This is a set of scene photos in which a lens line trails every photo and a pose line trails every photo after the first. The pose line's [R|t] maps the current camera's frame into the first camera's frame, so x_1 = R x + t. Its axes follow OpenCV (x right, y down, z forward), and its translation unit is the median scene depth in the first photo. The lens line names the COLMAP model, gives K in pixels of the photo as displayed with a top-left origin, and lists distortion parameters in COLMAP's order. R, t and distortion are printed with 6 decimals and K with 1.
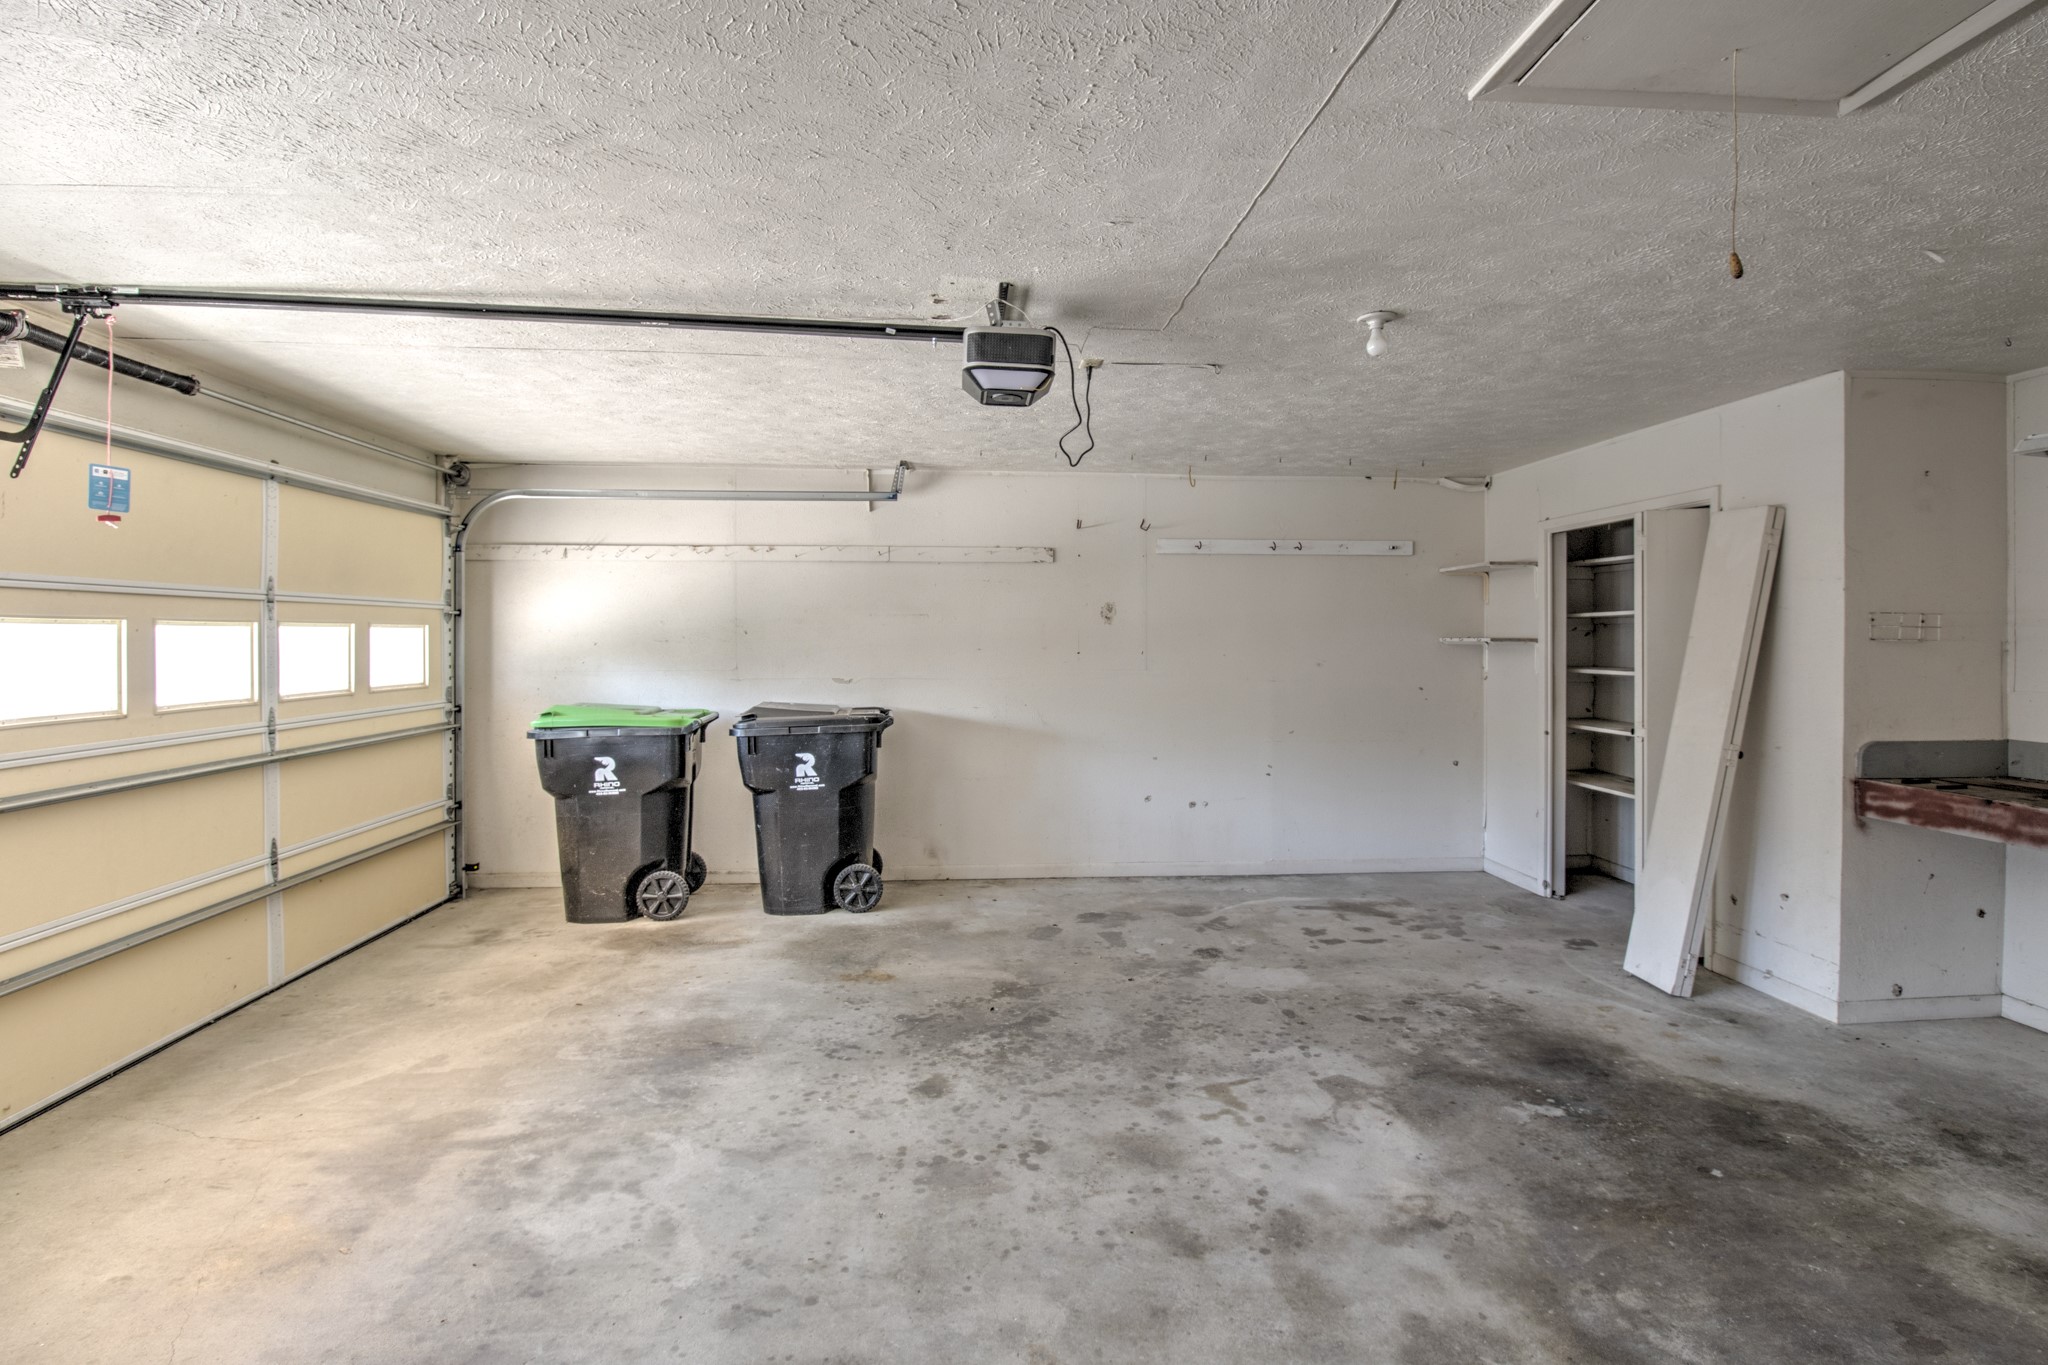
lens RADIAL K [[975.4, 0, 1066.3], [0, 975.4, 631.7], [0, 0, 1]] dist [0.001623, -0.008403]
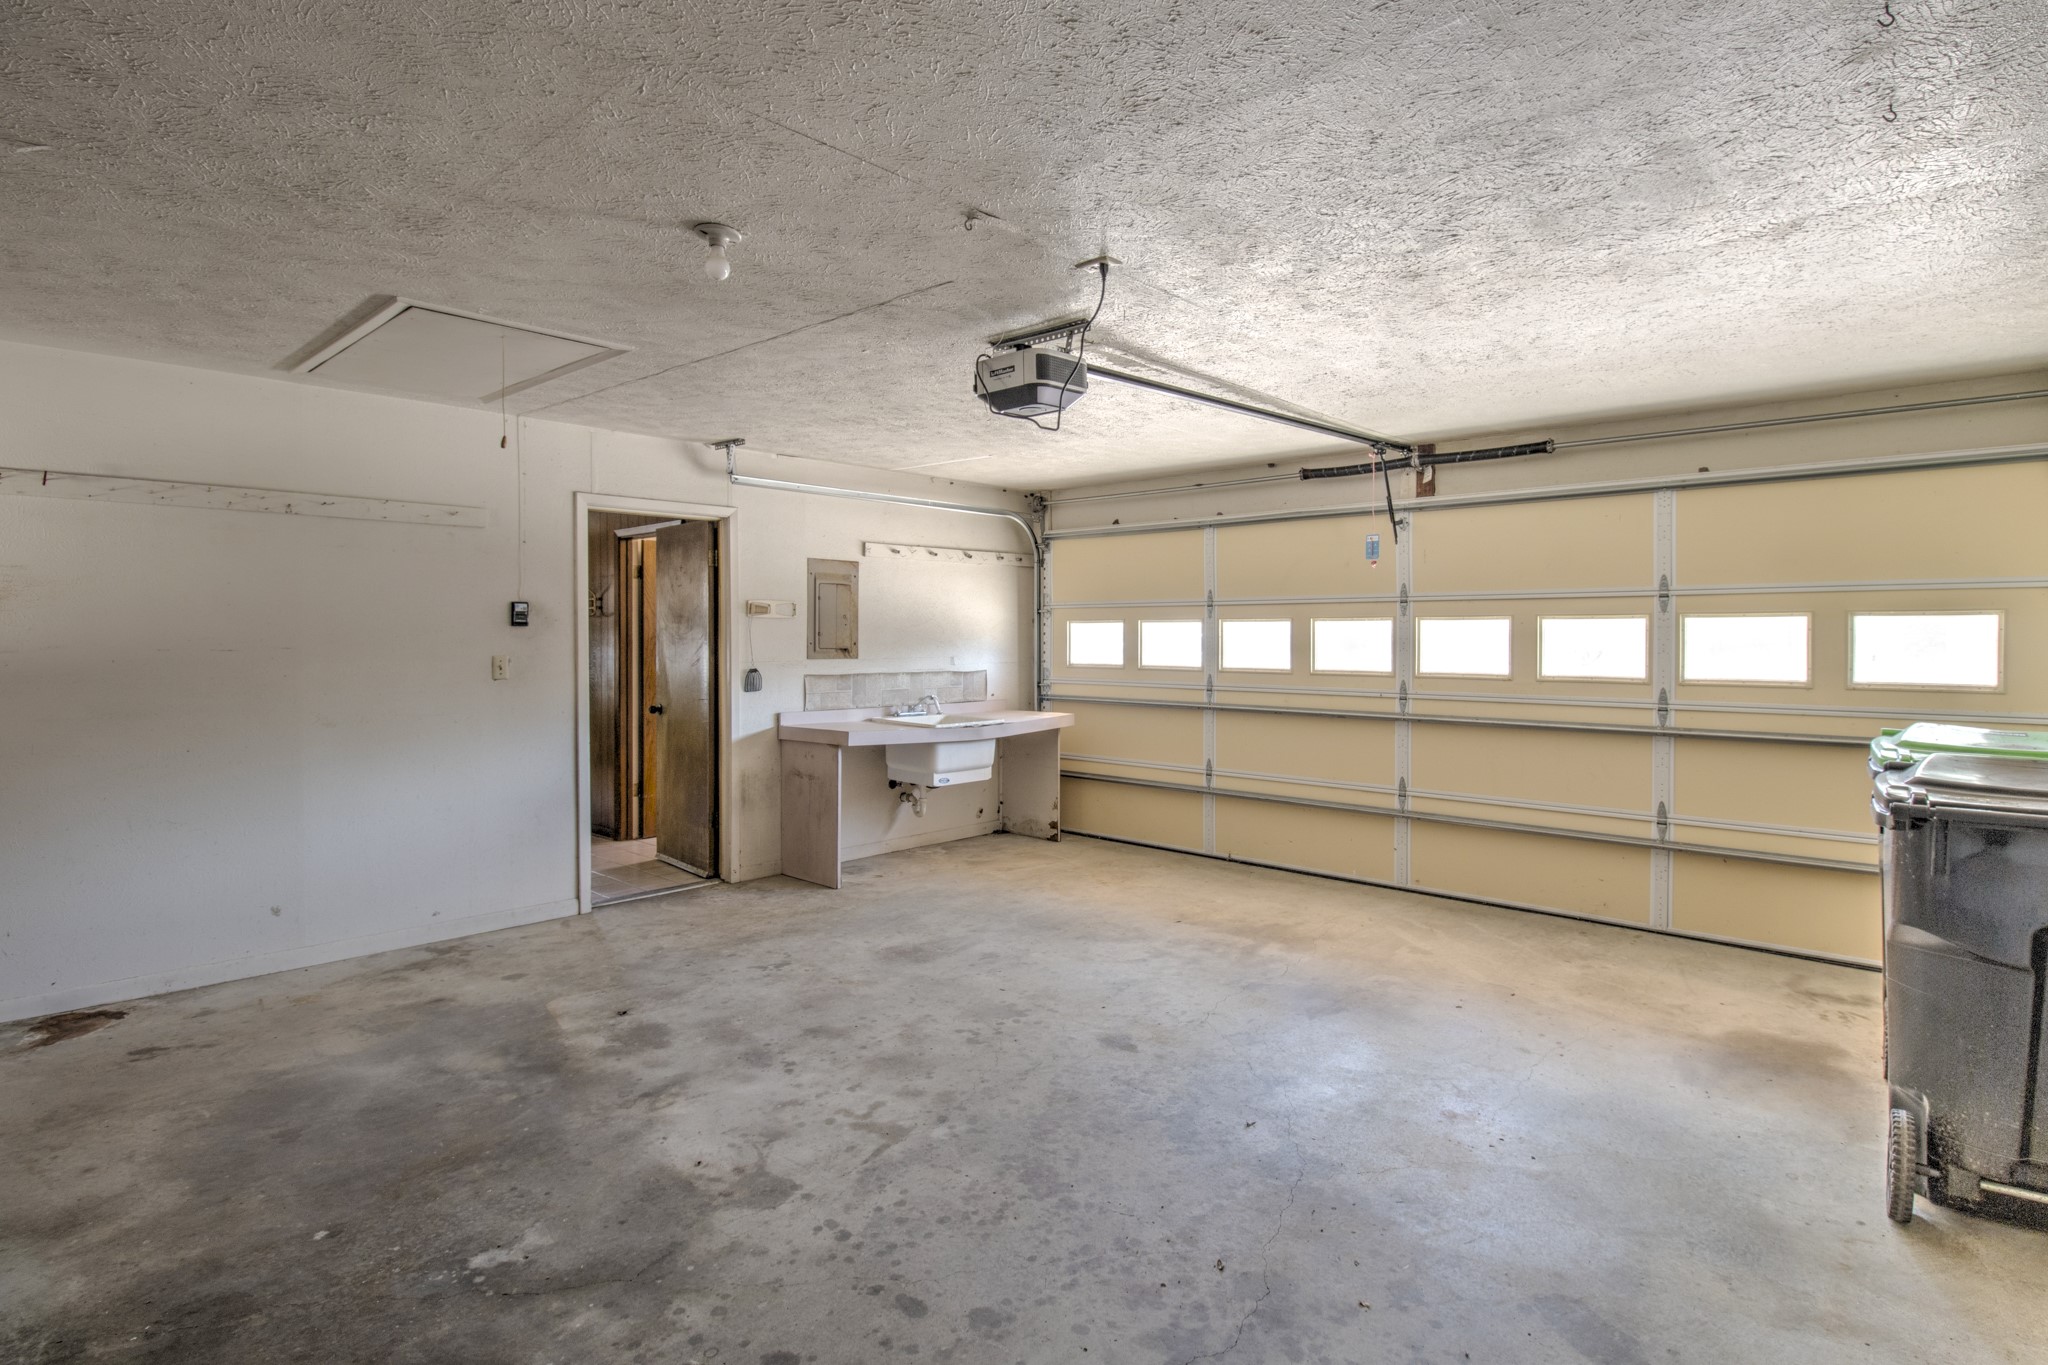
lens RADIAL K [[1080.2, 0, 1072.8], [0, 1080.2, 647.7], [0, 0, 1]] dist [-0.023091, -0.003330]
pose [[-0.748162, 0.004948, -0.663498, 0.697734], [-0.001319, 0.999959, 0.008945, 0.024360], [0.663515, 0.007568, -0.748125, 1.889971]]
